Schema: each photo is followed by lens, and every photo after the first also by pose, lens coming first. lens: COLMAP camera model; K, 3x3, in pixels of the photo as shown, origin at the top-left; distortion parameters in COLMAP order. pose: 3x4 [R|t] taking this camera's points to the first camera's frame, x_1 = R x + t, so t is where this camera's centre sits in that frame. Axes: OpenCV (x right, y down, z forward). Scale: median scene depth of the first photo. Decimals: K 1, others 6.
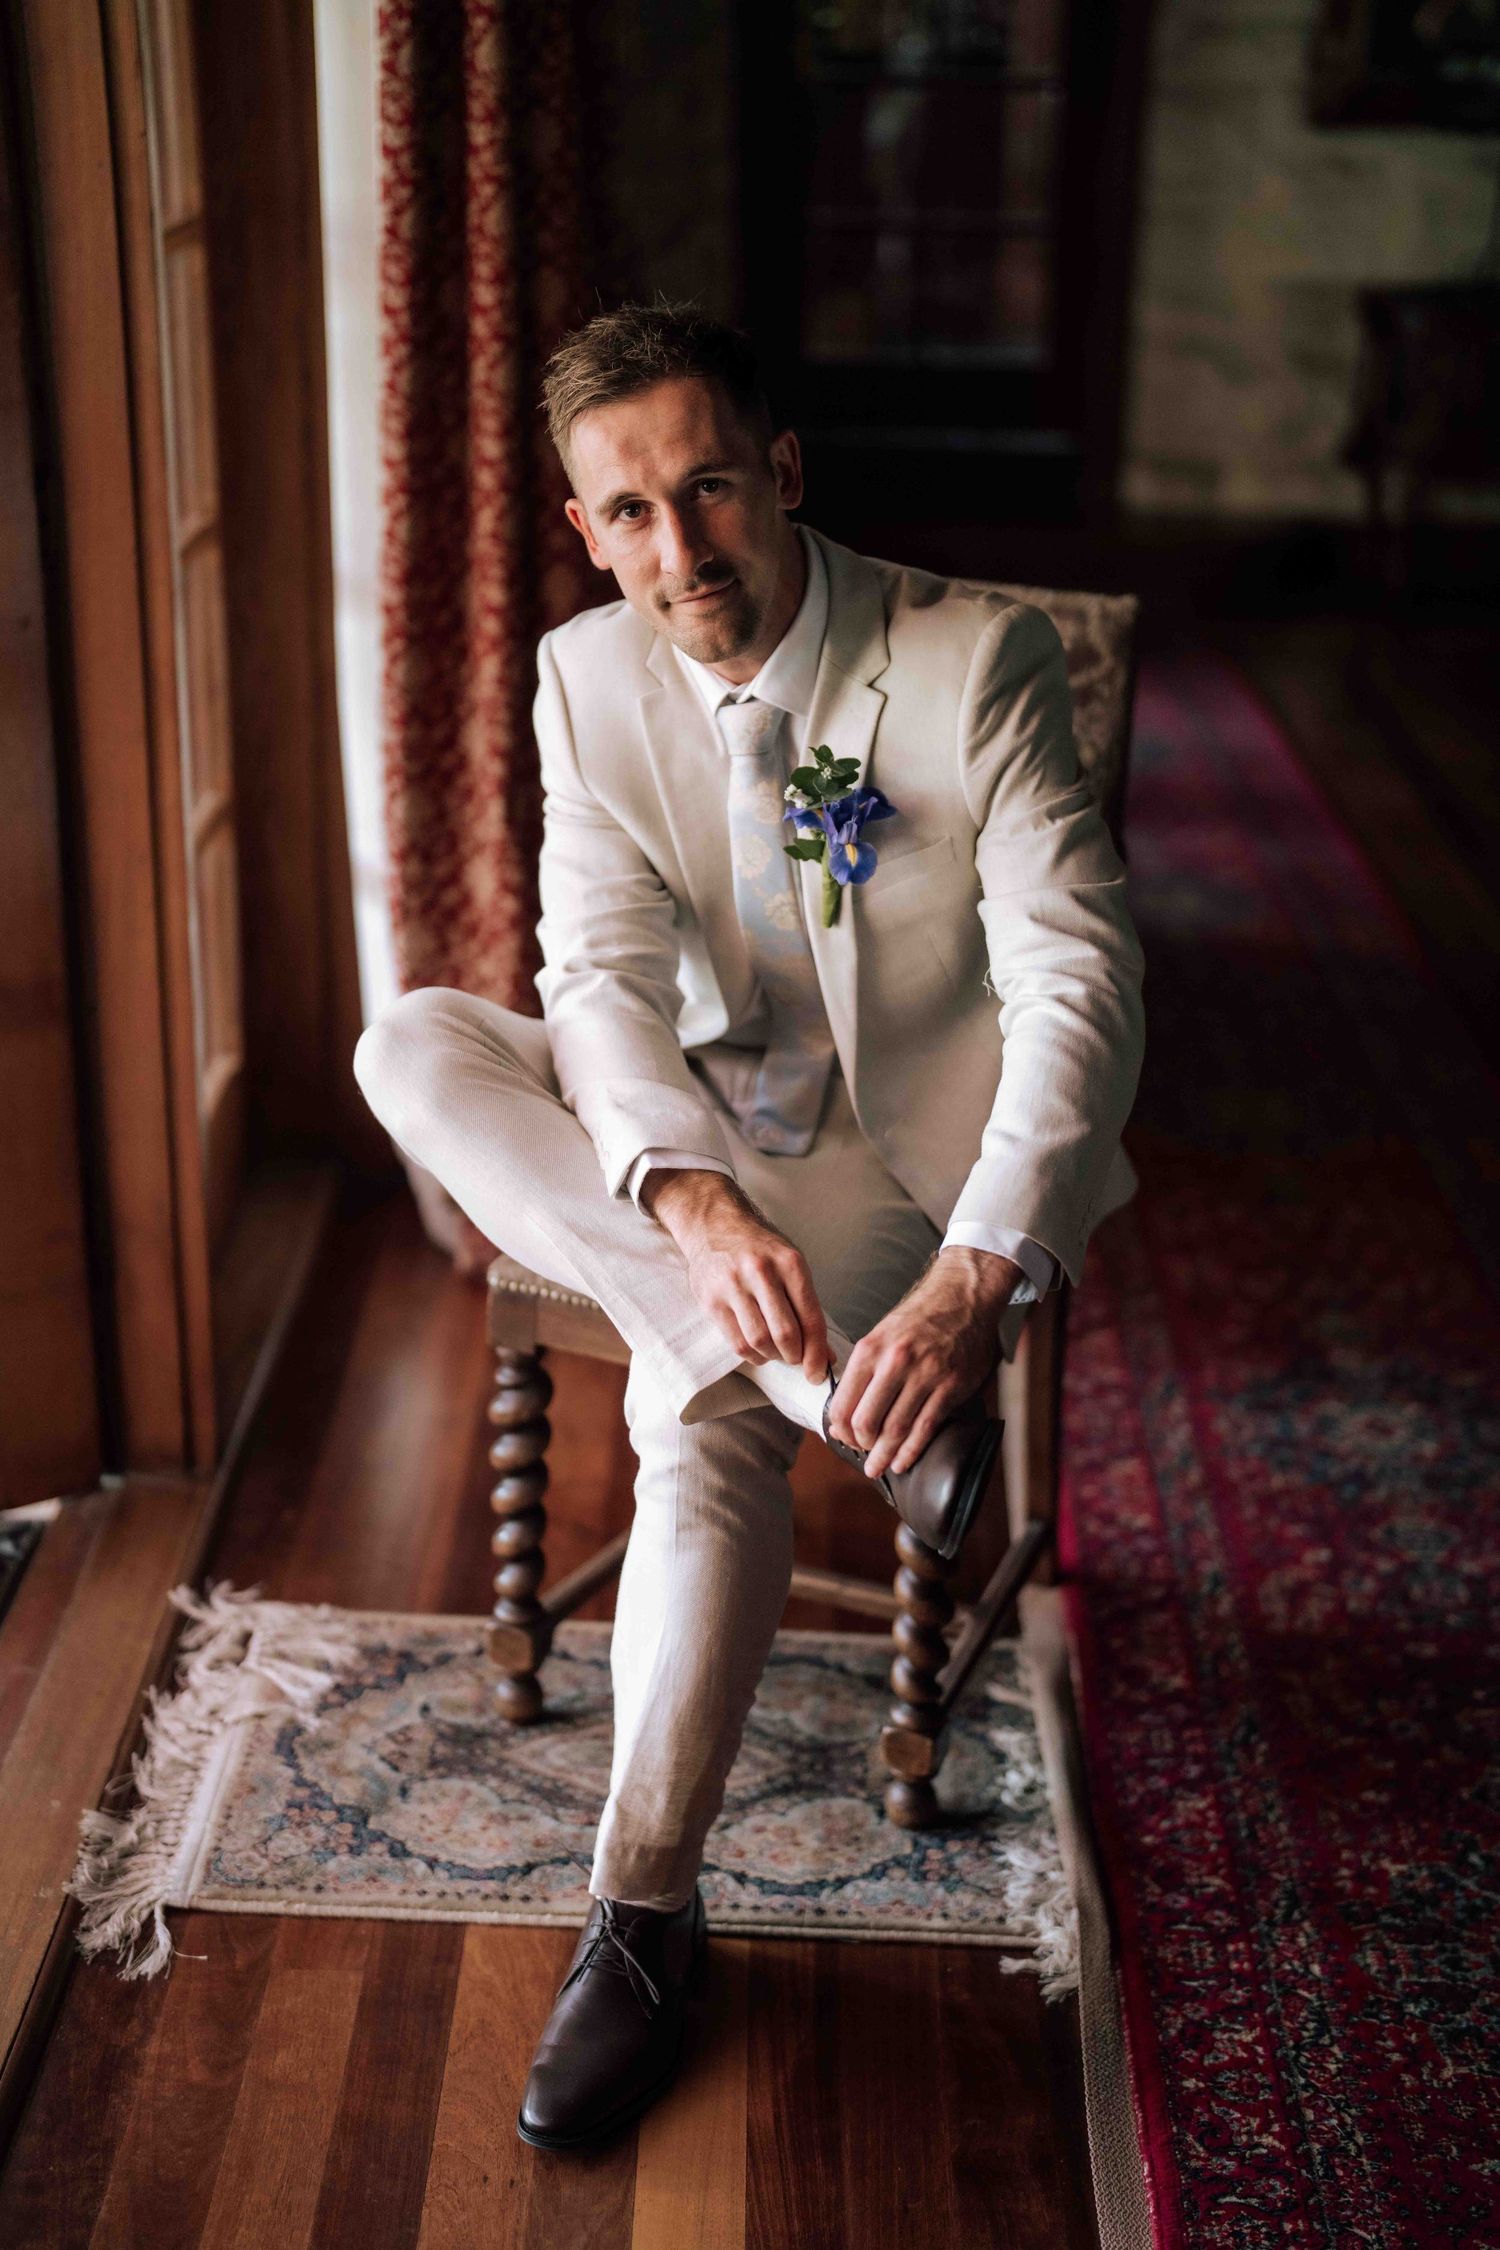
lens RADIAL K [[3054.1, 0, 754.0], [0, 3054.1, 1116.7], [0, 0, 1]] dist [-0.151917, 0.986714]
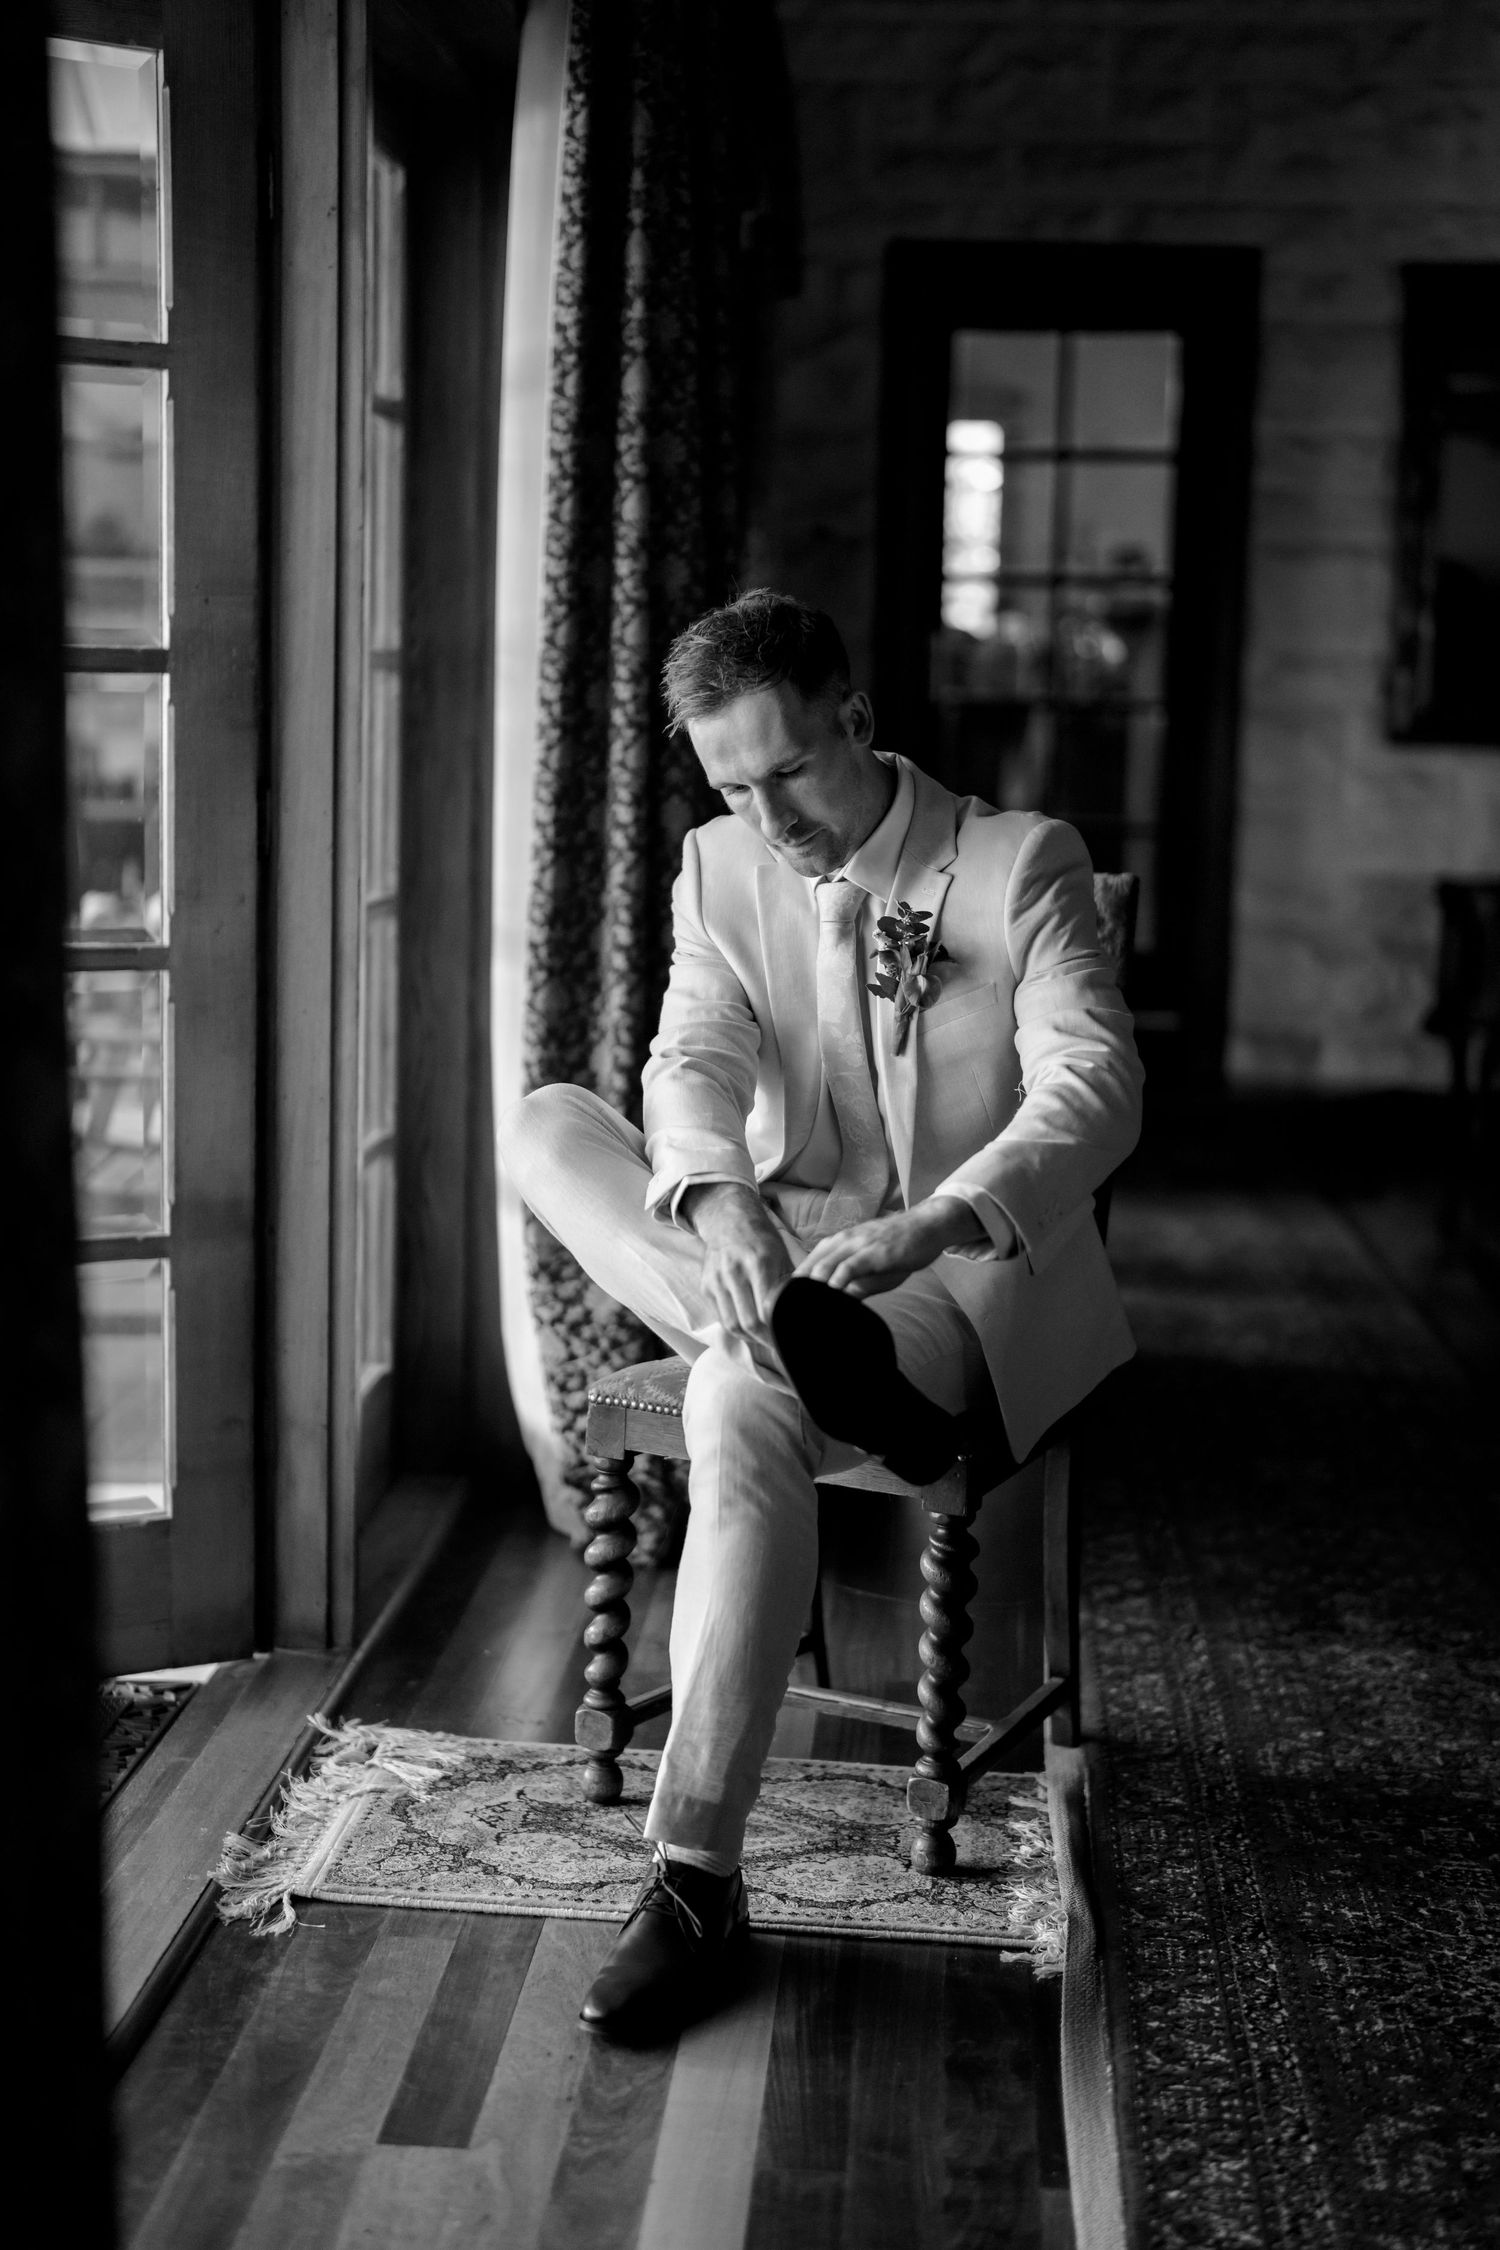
lens RADIAL K [[3152.2, 0, 754.3], [0, 3152.2, 1152.2], [0, 0, 1]] dist [-0.168103, 1.193141]
pose [[0.998244, 0.015116, -0.057279, 0.041975], [-0.028326, 0.970996, -0.237410, 0.219510], [0.052028, 0.238615, 0.969719, -0.197814]]
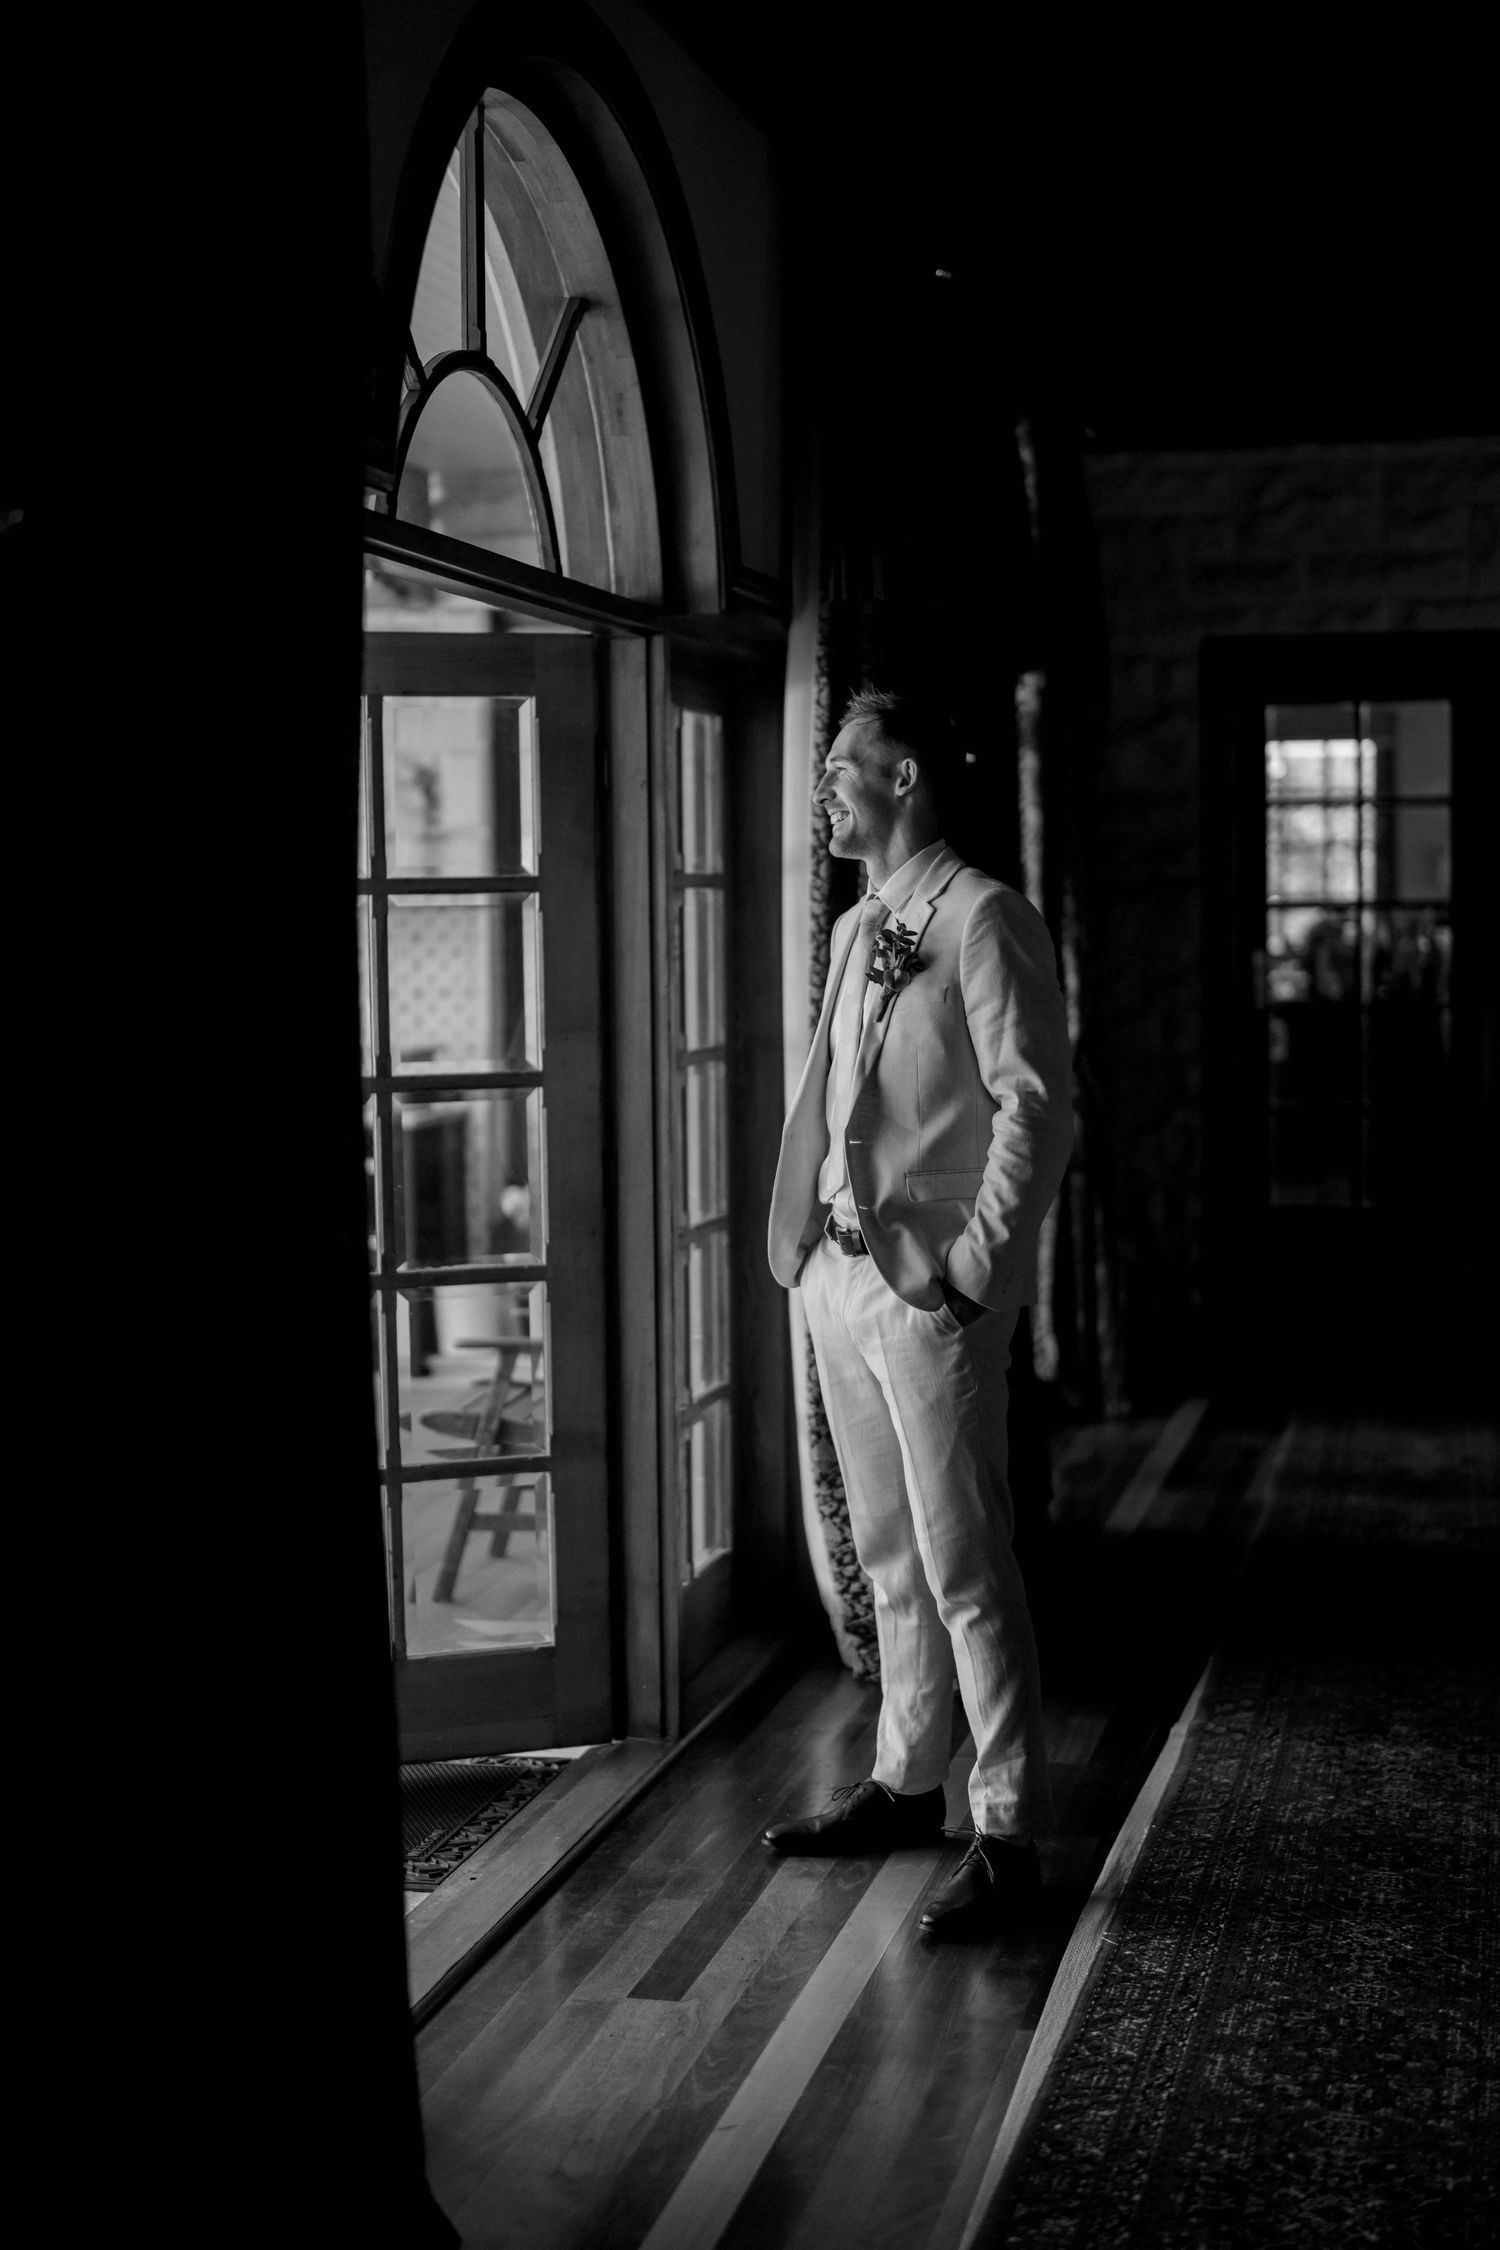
lens RADIAL K [[3152.2, 0, 754.3], [0, 3152.2, 1152.2], [0, 0, 1]] dist [-0.168103, 1.193141]
pose [[0.970920, -0.015257, -0.238916, 0.297508], [-0.058570, 0.952502, -0.298848, 0.338133], [0.232127, 0.304151, 0.923910, -0.731792]]
